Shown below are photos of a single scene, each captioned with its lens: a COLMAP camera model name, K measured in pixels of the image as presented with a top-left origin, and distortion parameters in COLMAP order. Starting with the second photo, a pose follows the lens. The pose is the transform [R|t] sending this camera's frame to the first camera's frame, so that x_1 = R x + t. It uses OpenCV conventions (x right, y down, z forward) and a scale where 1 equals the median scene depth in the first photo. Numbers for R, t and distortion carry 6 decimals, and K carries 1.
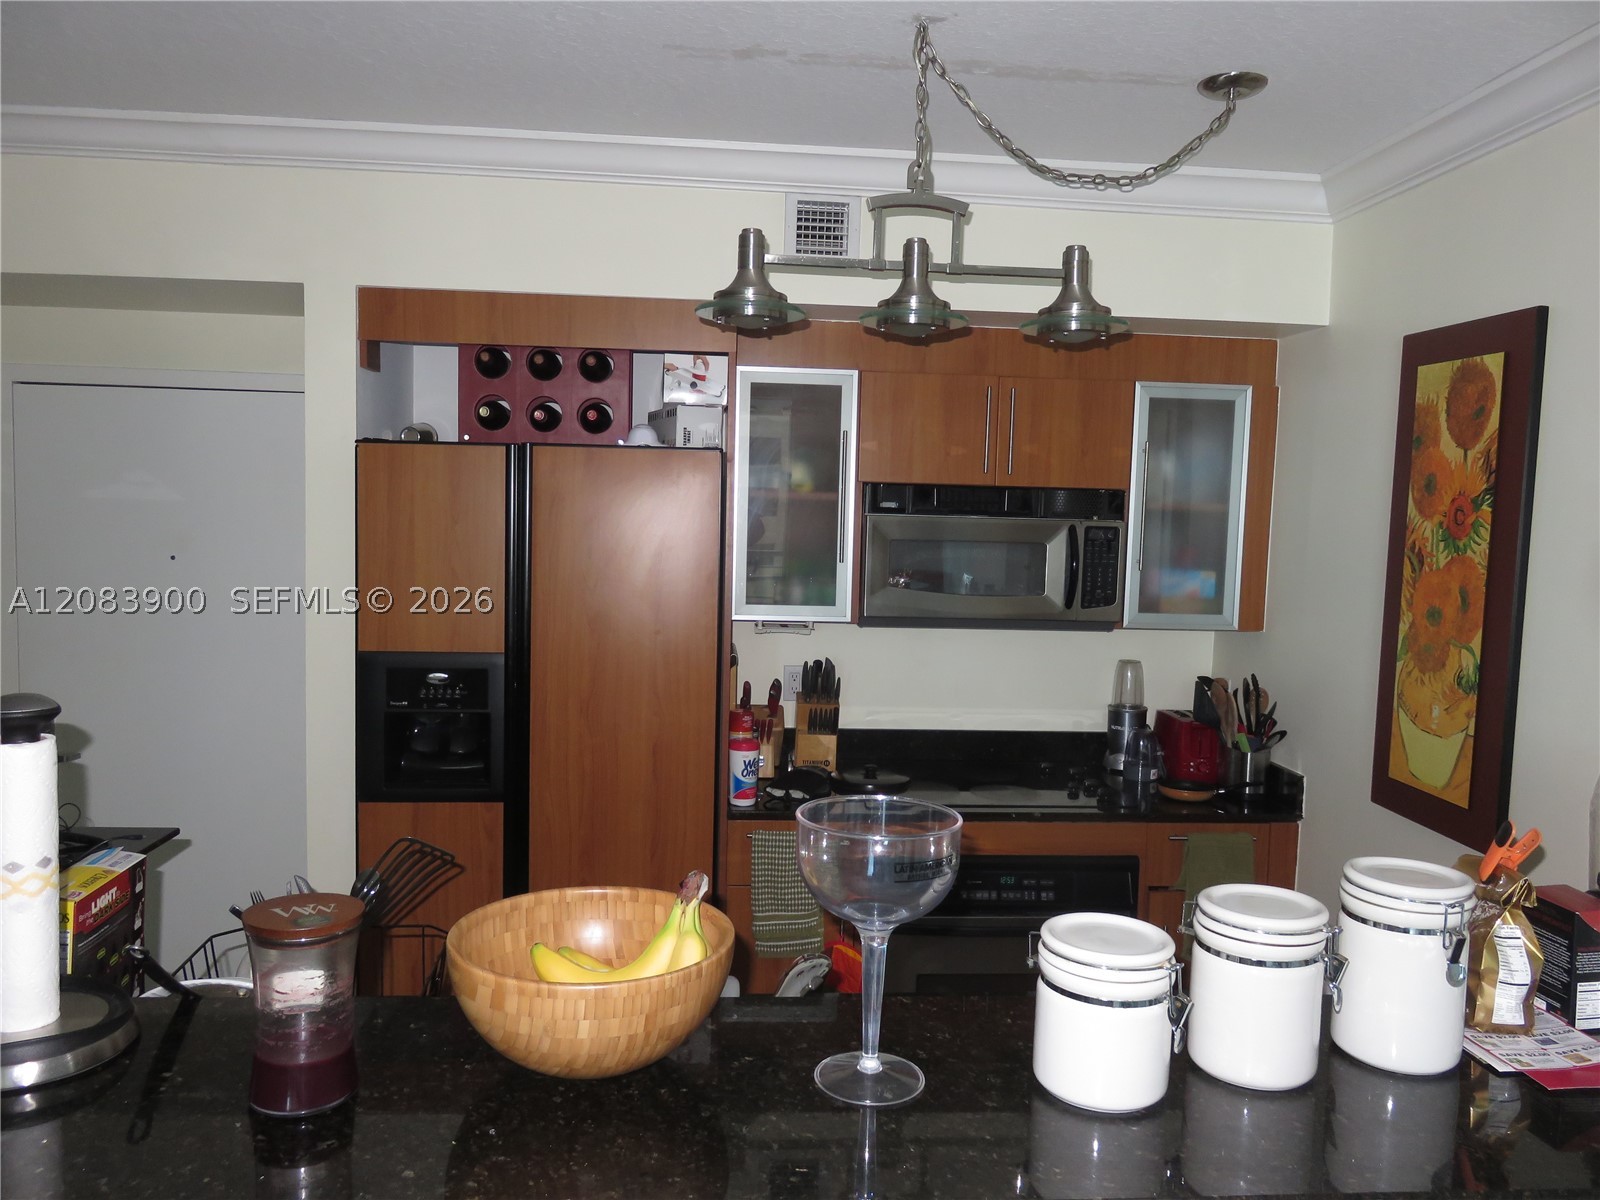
lens RADIAL K [[1201.4, 0, 809.4], [0, 1201.4, 595.6], [0, 0, 1]] dist [-0.010489, 0.004285]
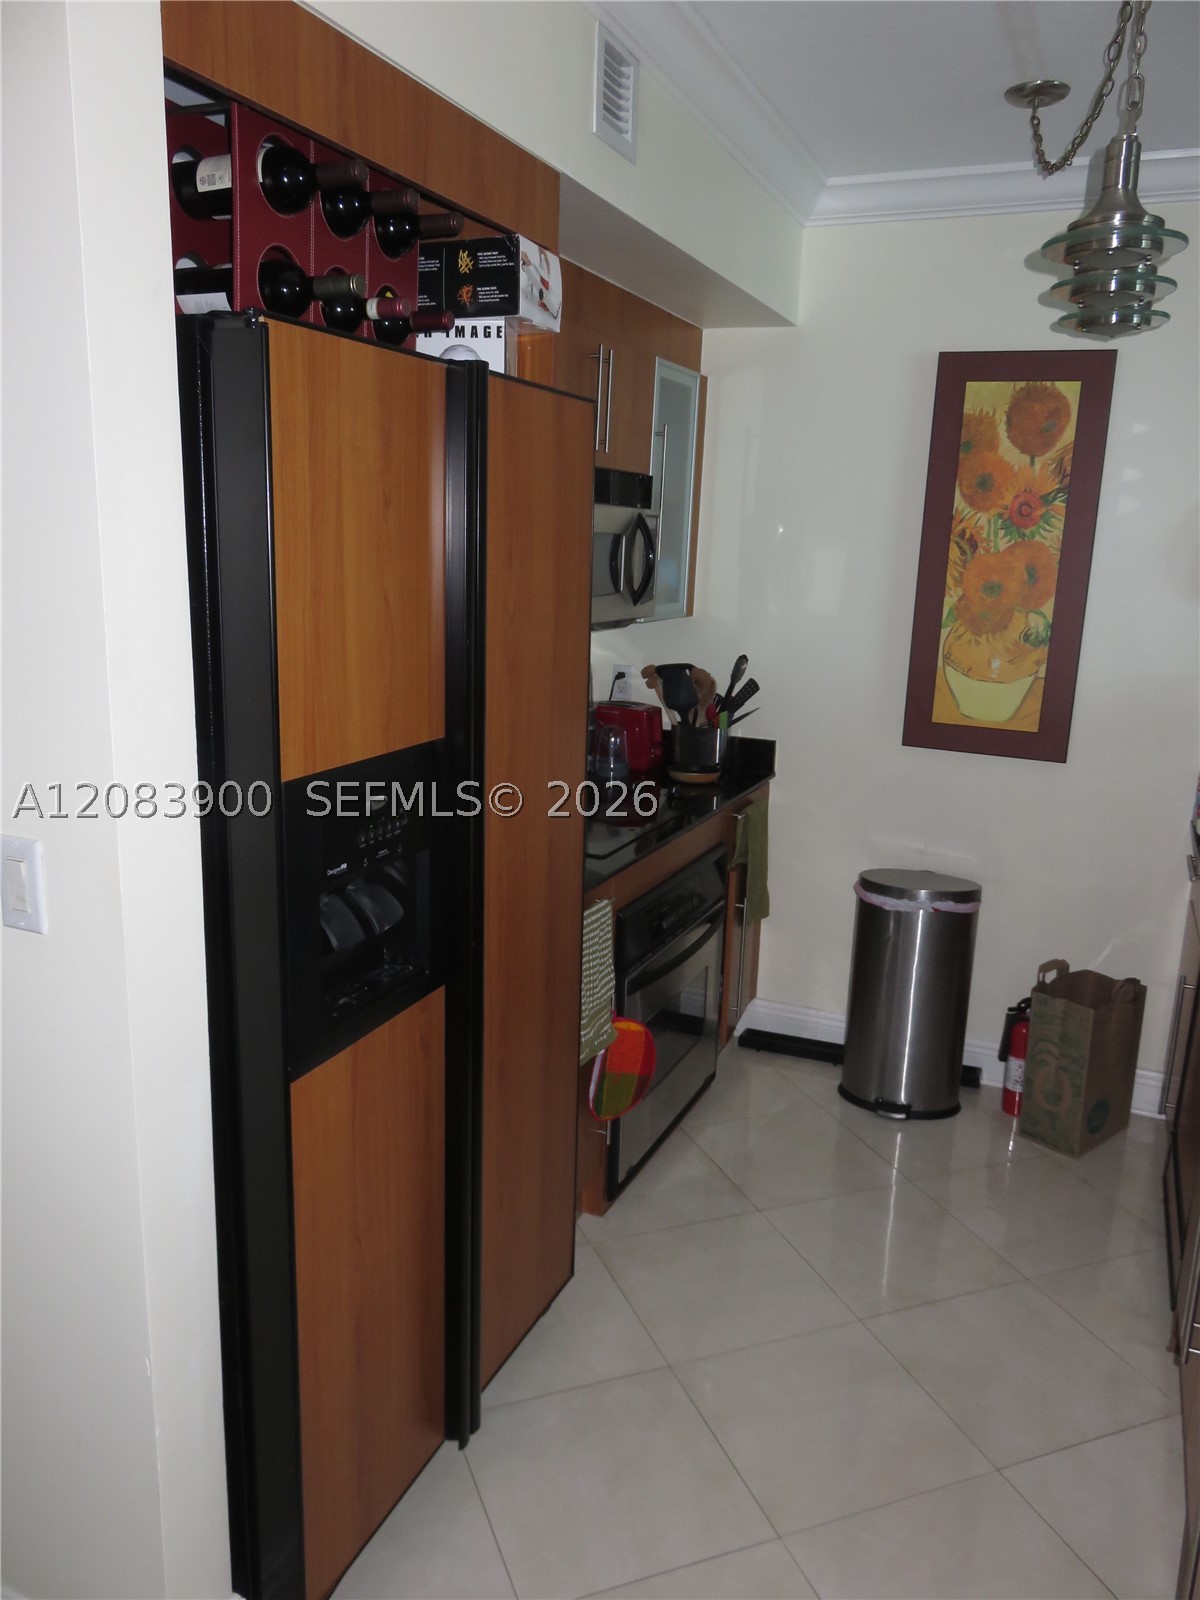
lens RADIAL K [[1201.4, 0, 597.8], [0, 1201.4, 797.8], [0, 0, 1]] dist [-0.010489, 0.004285]
pose [[0.471027, -0.198873, 0.859409, -0.808801], [0.043883, 0.978331, 0.202341, -0.042113], [-0.881027, -0.057595, 0.469548, 0.750976]]
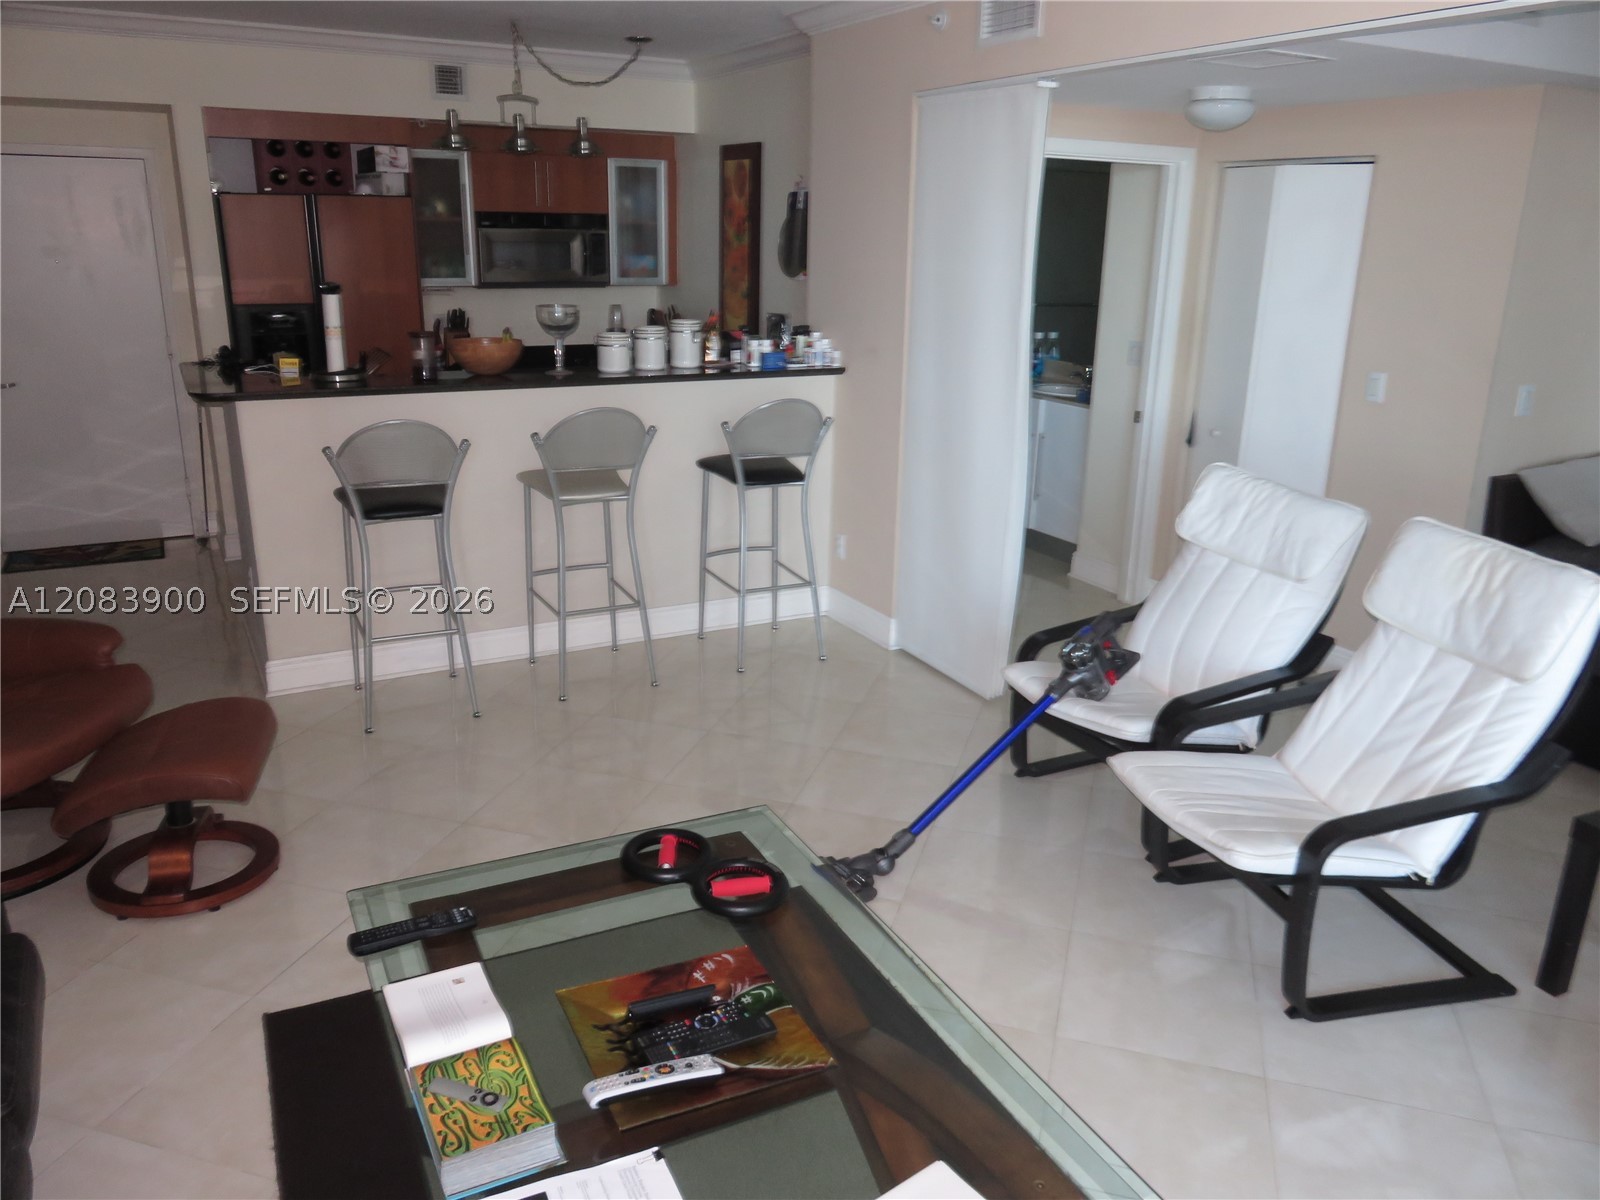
lens RADIAL K [[1201.4, 0, 793.4], [0, 1201.4, 586.0], [0, 0, 1]] dist [-0.010489, 0.004285]
pose [[0.919508, -0.123931, 0.373023, -0.361365], [0.038021, 0.972589, 0.229403, 0.088715], [-0.391228, -0.196756, 0.899015, -1.370362]]
